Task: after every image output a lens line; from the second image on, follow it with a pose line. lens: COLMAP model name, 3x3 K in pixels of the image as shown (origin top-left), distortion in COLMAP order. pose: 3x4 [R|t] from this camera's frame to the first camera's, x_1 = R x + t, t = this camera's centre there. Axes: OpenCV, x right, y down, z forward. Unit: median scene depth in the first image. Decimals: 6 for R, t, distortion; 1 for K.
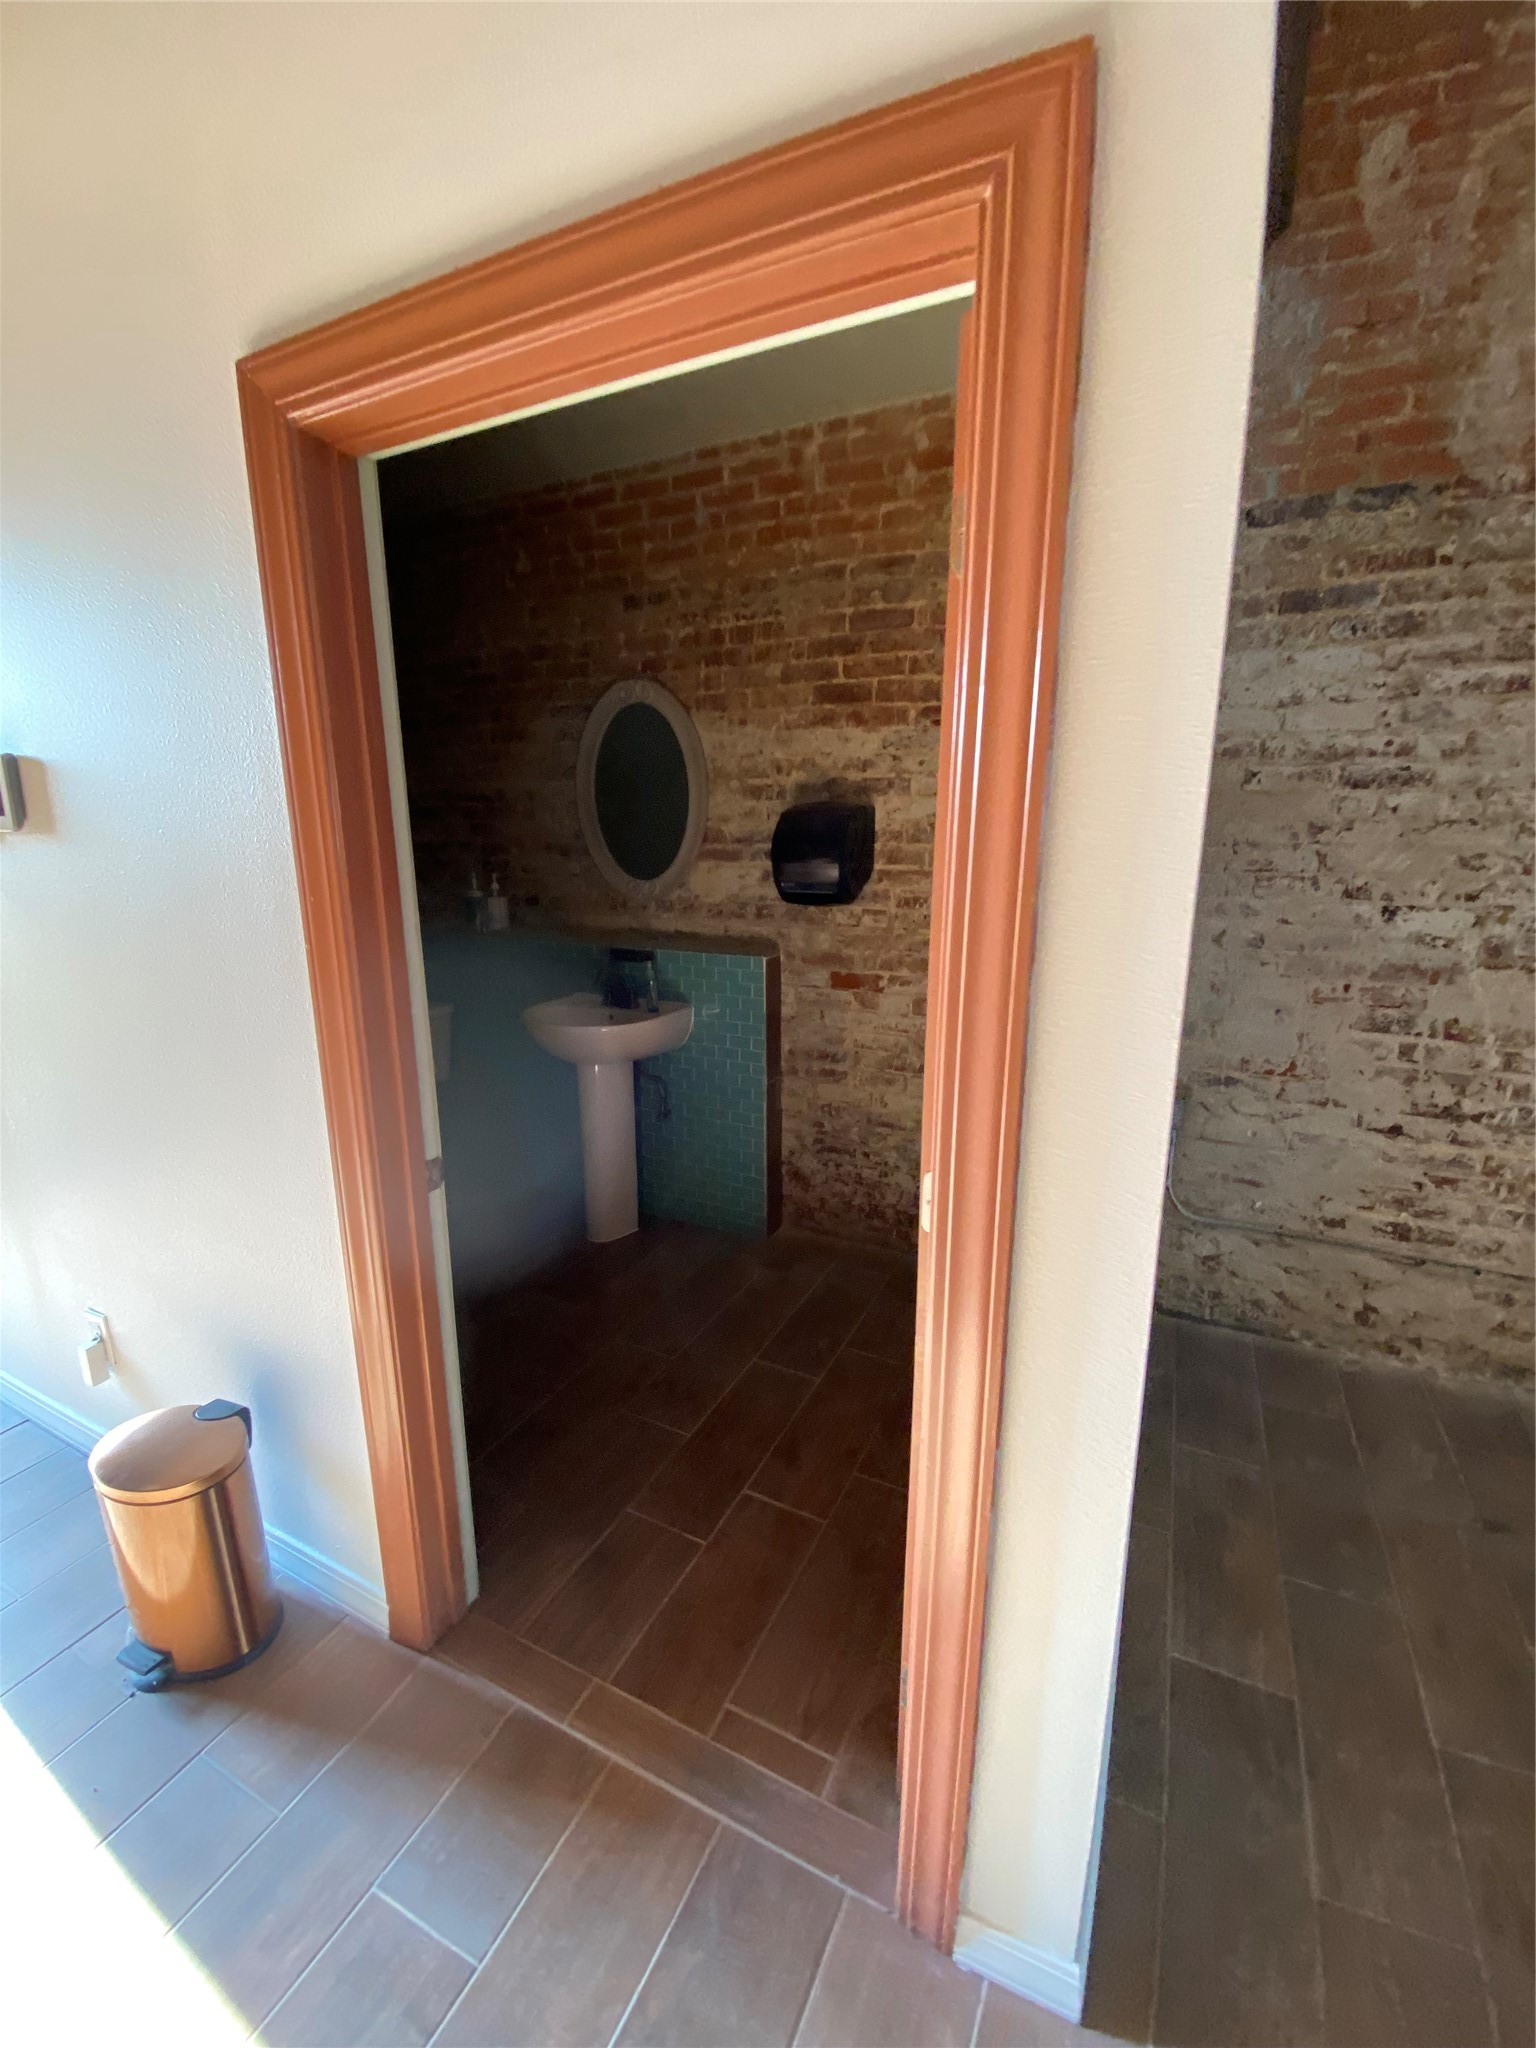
lens RADIAL K [[830.8, 0, 778.9], [0, 830.8, 1026.3], [0, 0, 1]] dist [0.014676, -0.018073]
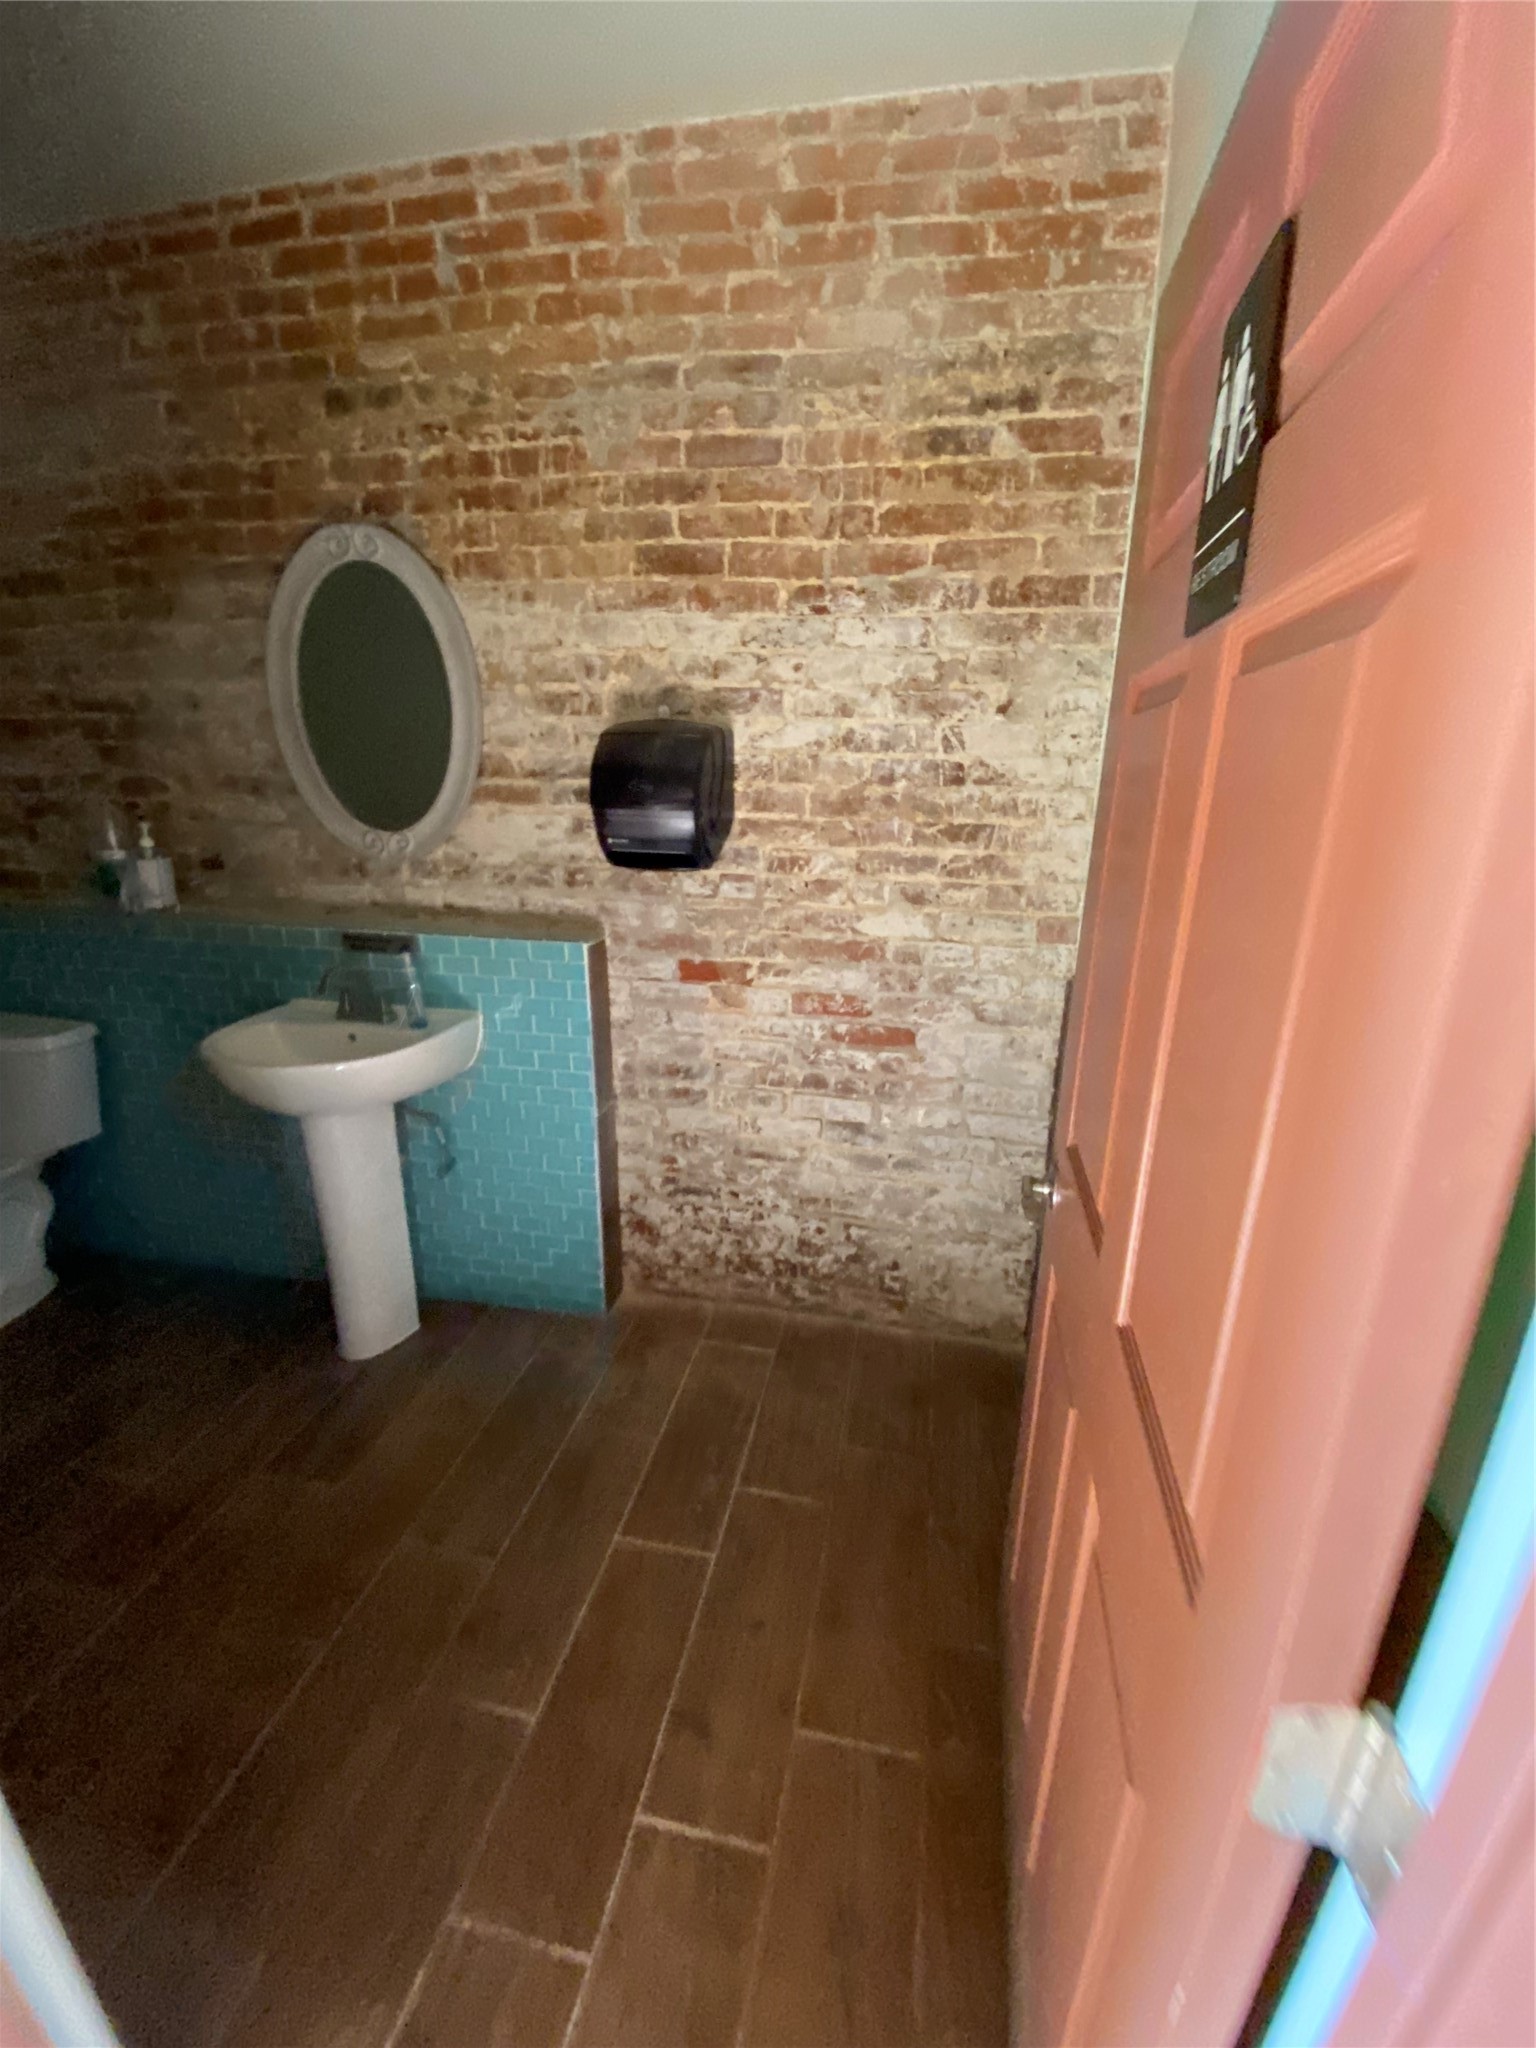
lens RADIAL K [[823.2, 0, 775.1], [0, 823.2, 1034.0], [0, 0, 1]] dist [0.012945, -0.018168]
pose [[0.963314, -0.065586, 0.260241, -0.053144], [0.047186, 0.995965, 0.076340, -0.055712], [-0.264198, -0.061260, 0.962521, 0.296628]]
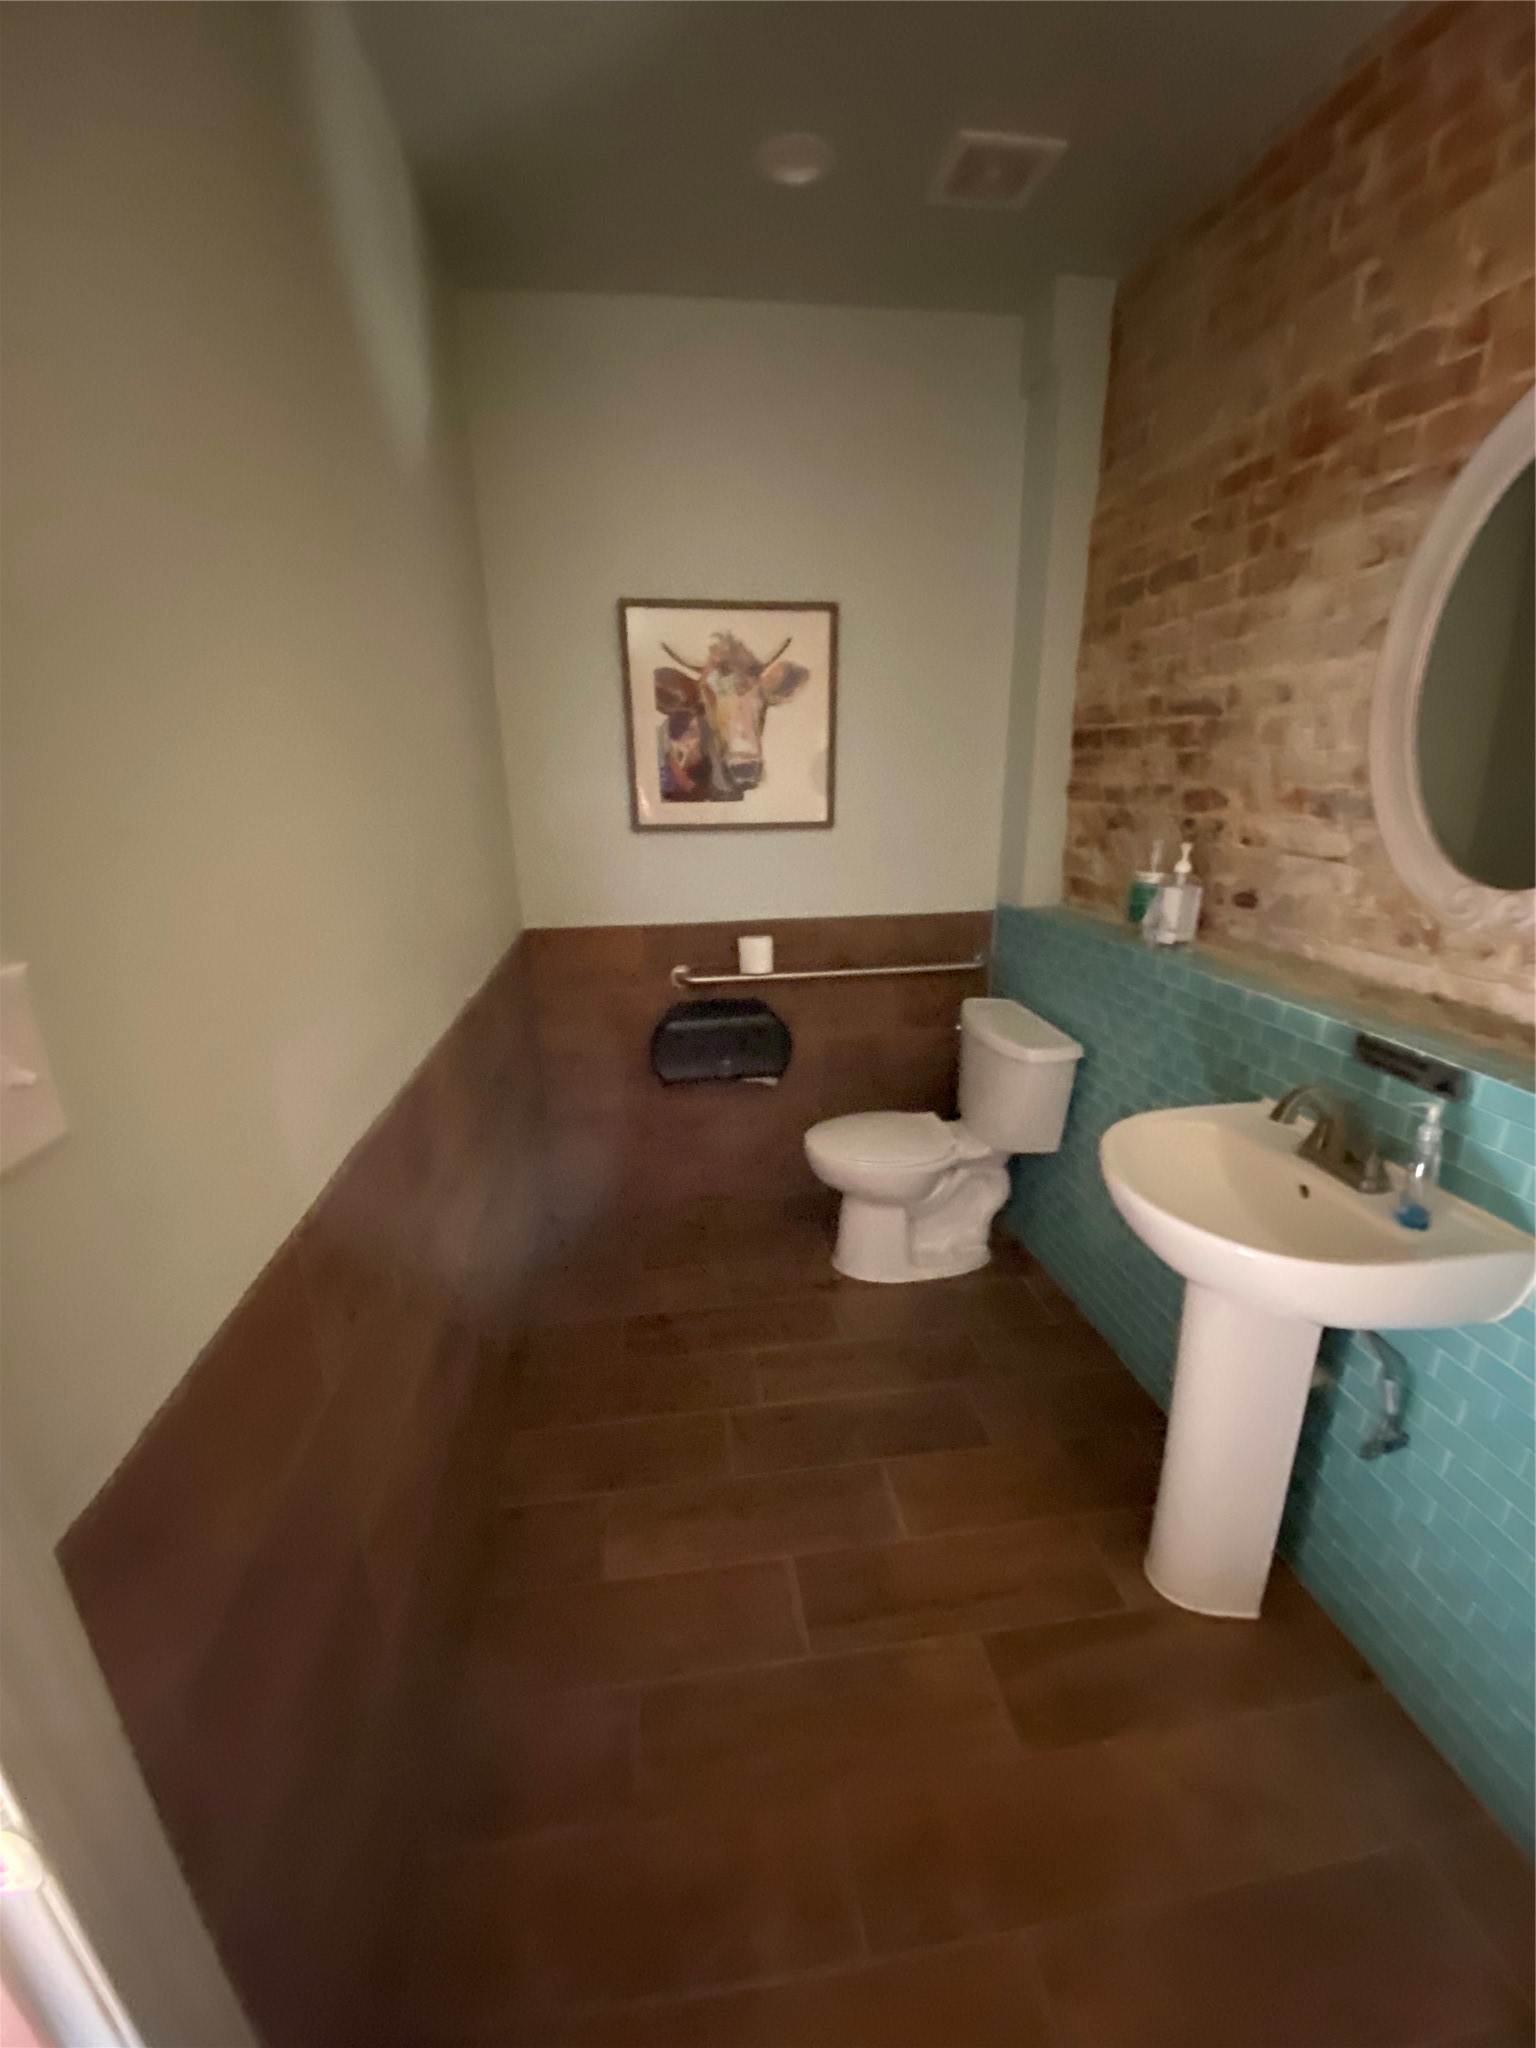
lens RADIAL K [[828.5, 0, 770.7], [0, 828.5, 1029.3], [0, 0, 1]] dist [0.013971, -0.018953]
pose [[0.573687, 0.235203, -0.784578, -0.044193], [-0.170616, 0.971187, 0.166390, -0.139537], [0.801108, 0.038406, 0.597286, 0.579374]]
